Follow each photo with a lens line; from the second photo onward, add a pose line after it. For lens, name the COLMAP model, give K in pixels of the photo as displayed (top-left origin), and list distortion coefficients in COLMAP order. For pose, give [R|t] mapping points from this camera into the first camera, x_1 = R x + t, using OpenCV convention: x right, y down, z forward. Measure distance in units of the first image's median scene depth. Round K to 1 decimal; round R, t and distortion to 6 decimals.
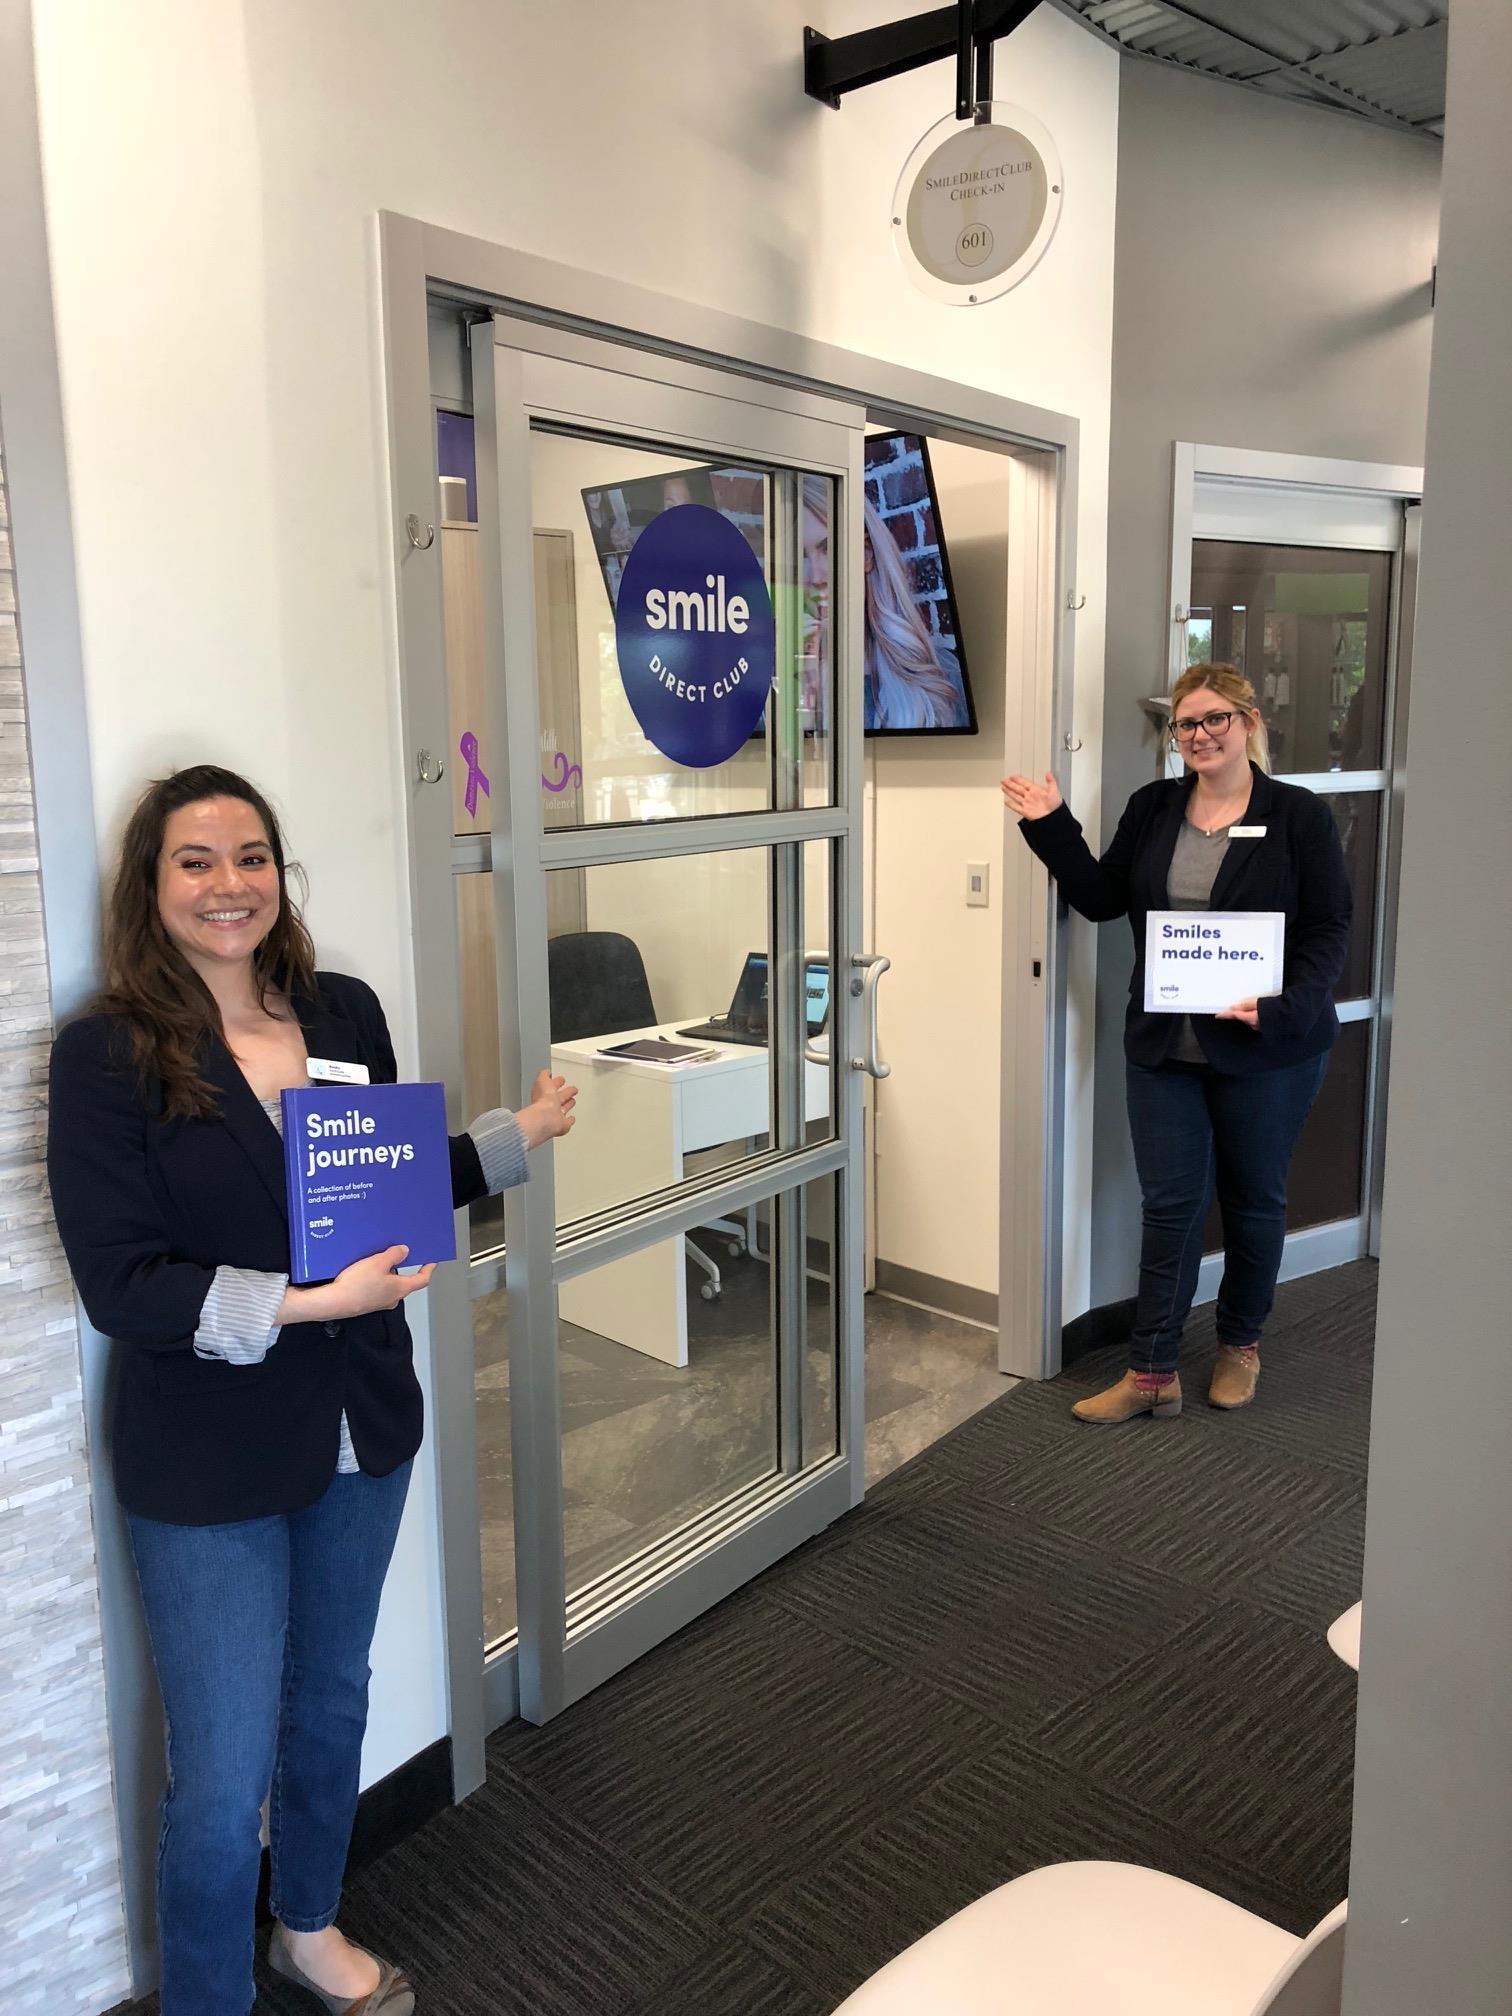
lens RADIAL K [[1681.3, 0, 753.0], [0, 1681.3, 1006.7], [0, 0, 1]] dist [0.033684, -0.004024]
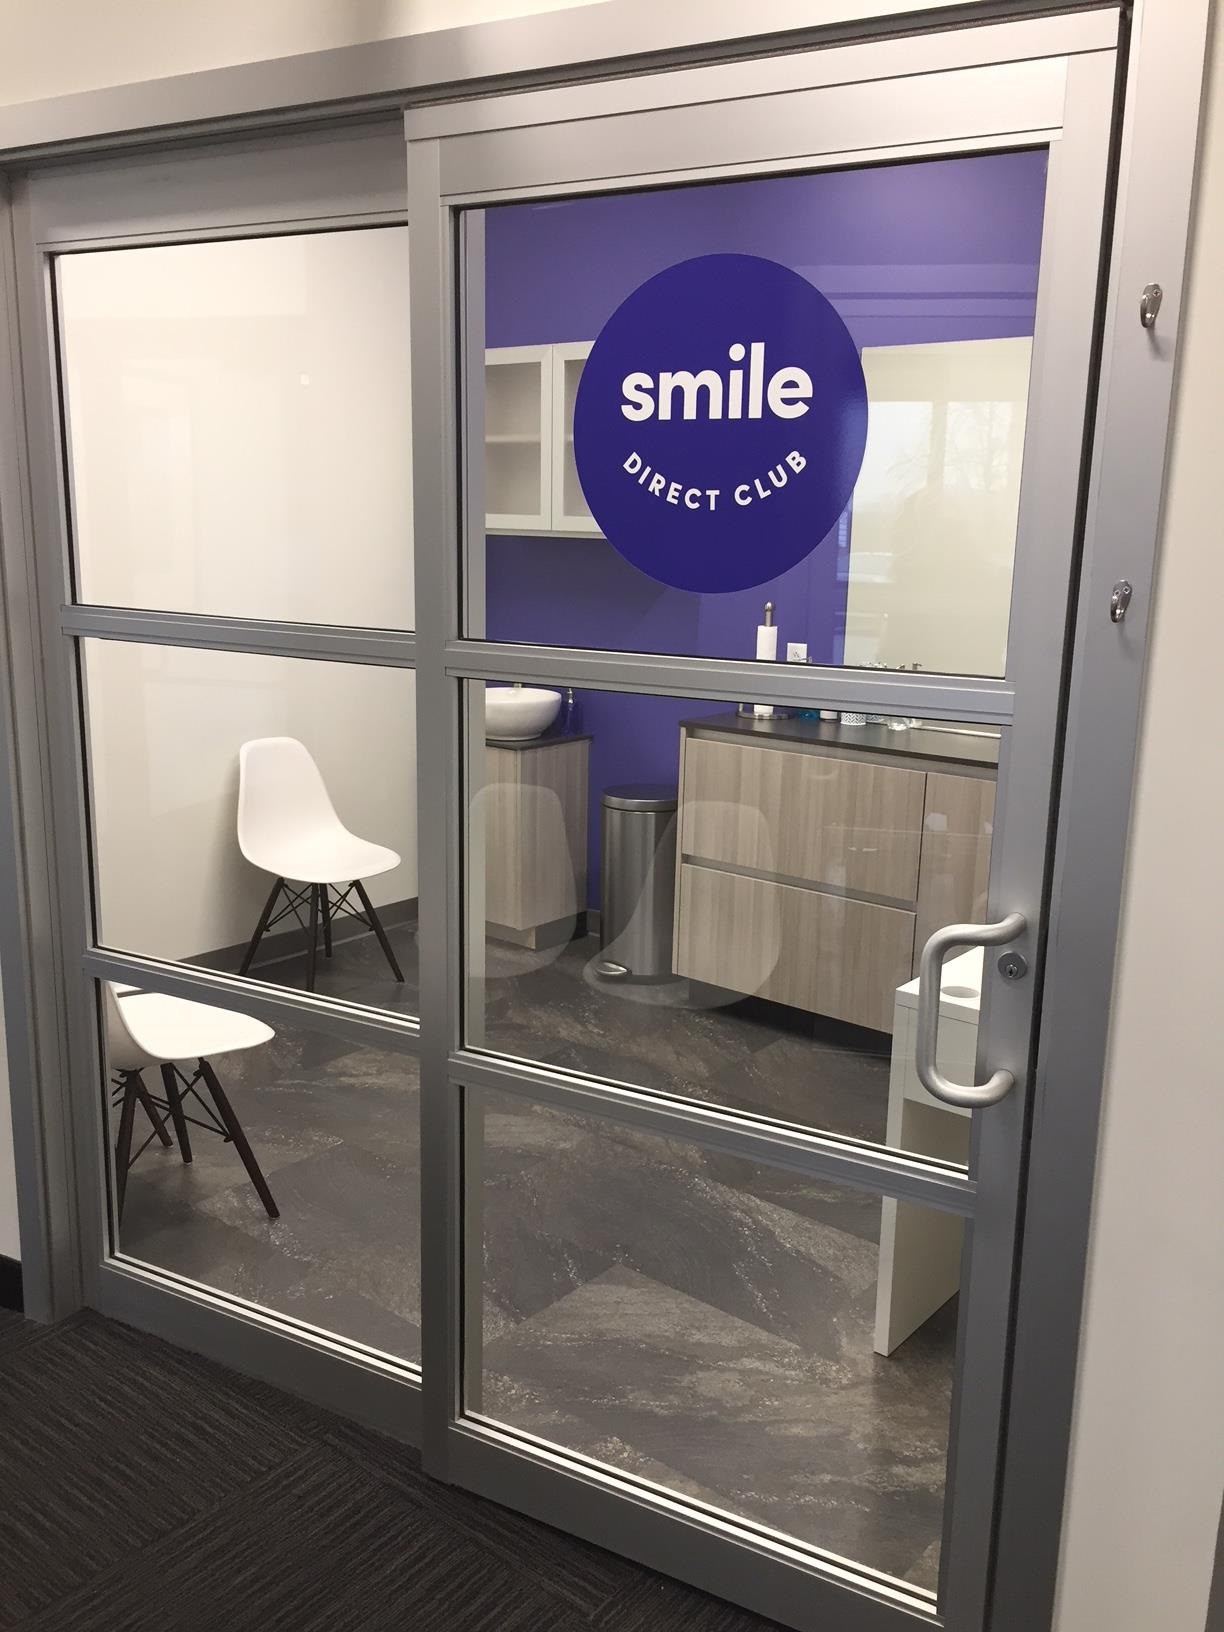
lens RADIAL K [[1383.6, 0, 611.3], [0, 1383.6, 820.0], [0, 0, 1]] dist [0.004533, 0.000084]
pose [[0.096964, 0.231218, -0.968058, 0.629870], [-0.188578, 0.959291, 0.210235, -0.170009], [0.977260, 0.162170, 0.136619, 0.892848]]
